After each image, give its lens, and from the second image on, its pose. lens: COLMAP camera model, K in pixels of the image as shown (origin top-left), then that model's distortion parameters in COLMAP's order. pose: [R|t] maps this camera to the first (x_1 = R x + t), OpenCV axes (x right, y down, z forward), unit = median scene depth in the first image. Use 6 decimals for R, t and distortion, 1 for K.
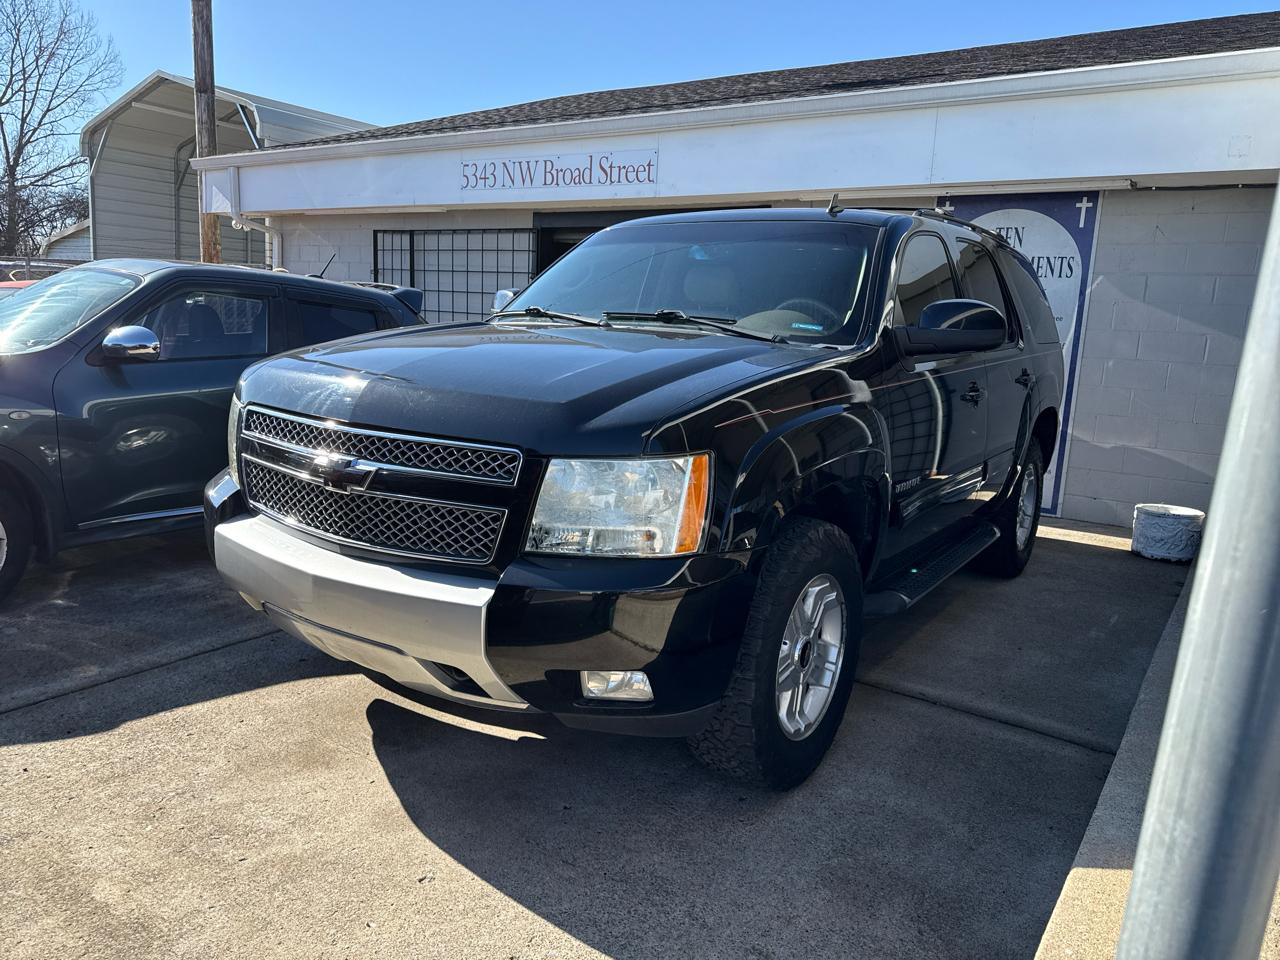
lens RADIAL K [[901.0, 0, 642.0], [0, 901.0, 477.0], [0, 0, 1]] dist [0.039600, -0.046314]
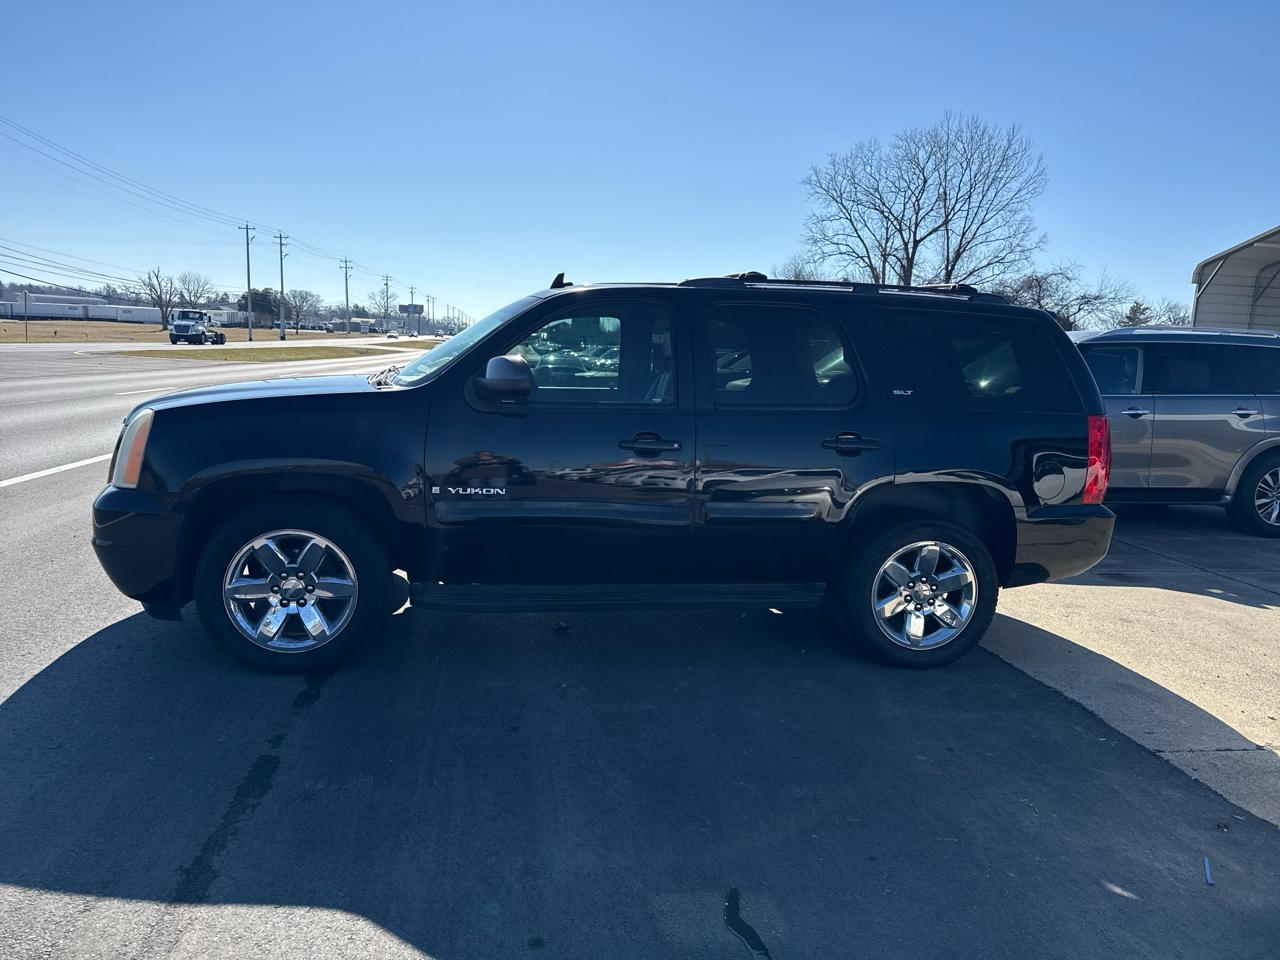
lens RADIAL K [[901.0, 0, 634.4], [0, 901.0, 485.7], [0, 0, 1]] dist [0.039600, -0.046314]
pose [[0.666749, 0.088157, -0.740050, -0.158917], [-0.139226, 0.990232, -0.007476, 0.099185], [0.732163, 0.108018, 0.672510, -0.634348]]
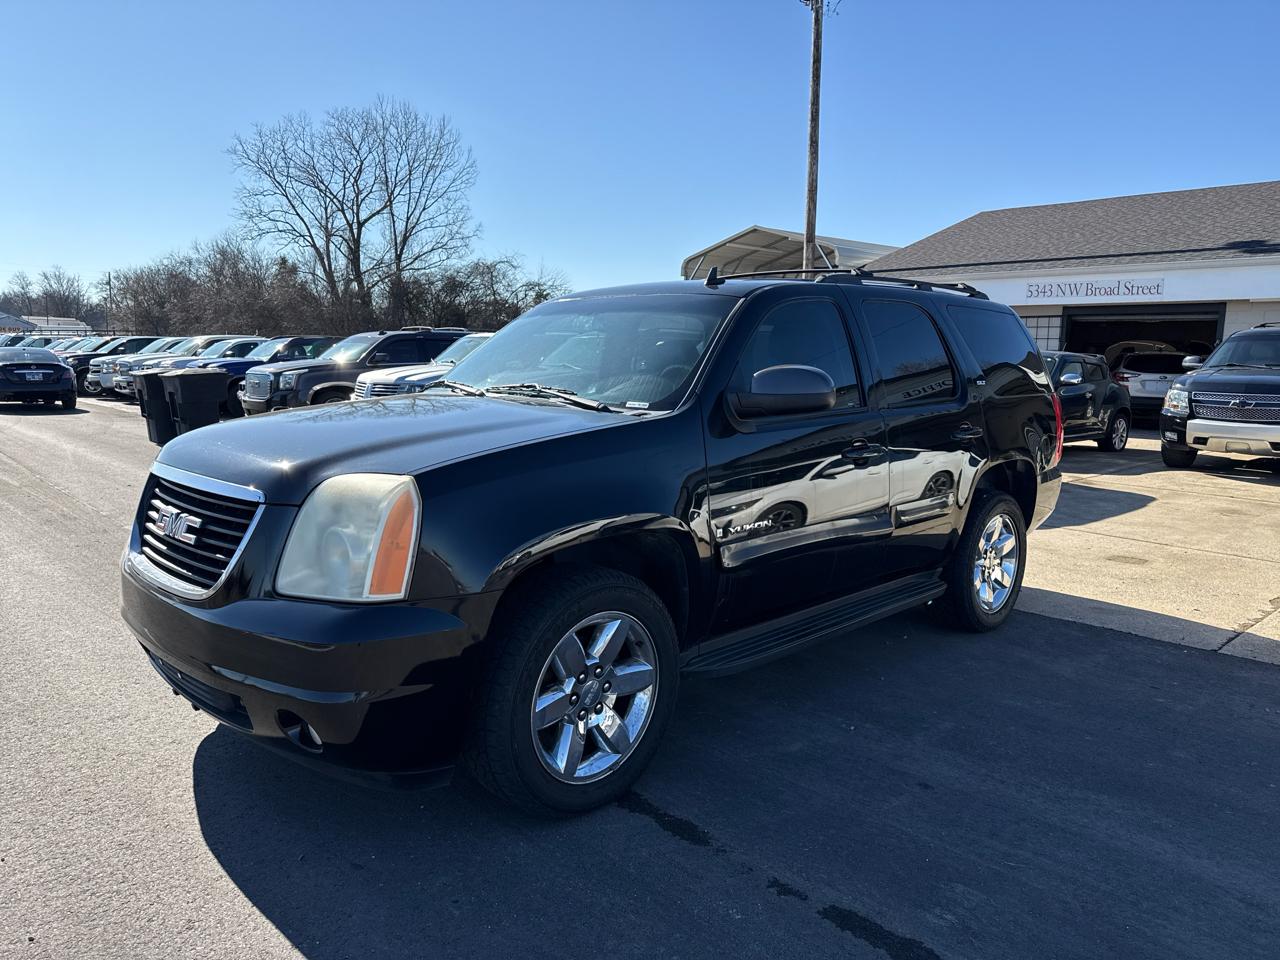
lens RADIAL K [[901.0, 0, 642.1], [0, 901.0, 479.3], [0, 0, 1]] dist [0.039600, -0.046314]
pose [[0.975415, -0.003353, -0.220352, -0.413450], [-0.005750, 0.999156, -0.040661, 0.103559], [0.220303, 0.040929, 0.974573, -0.733631]]
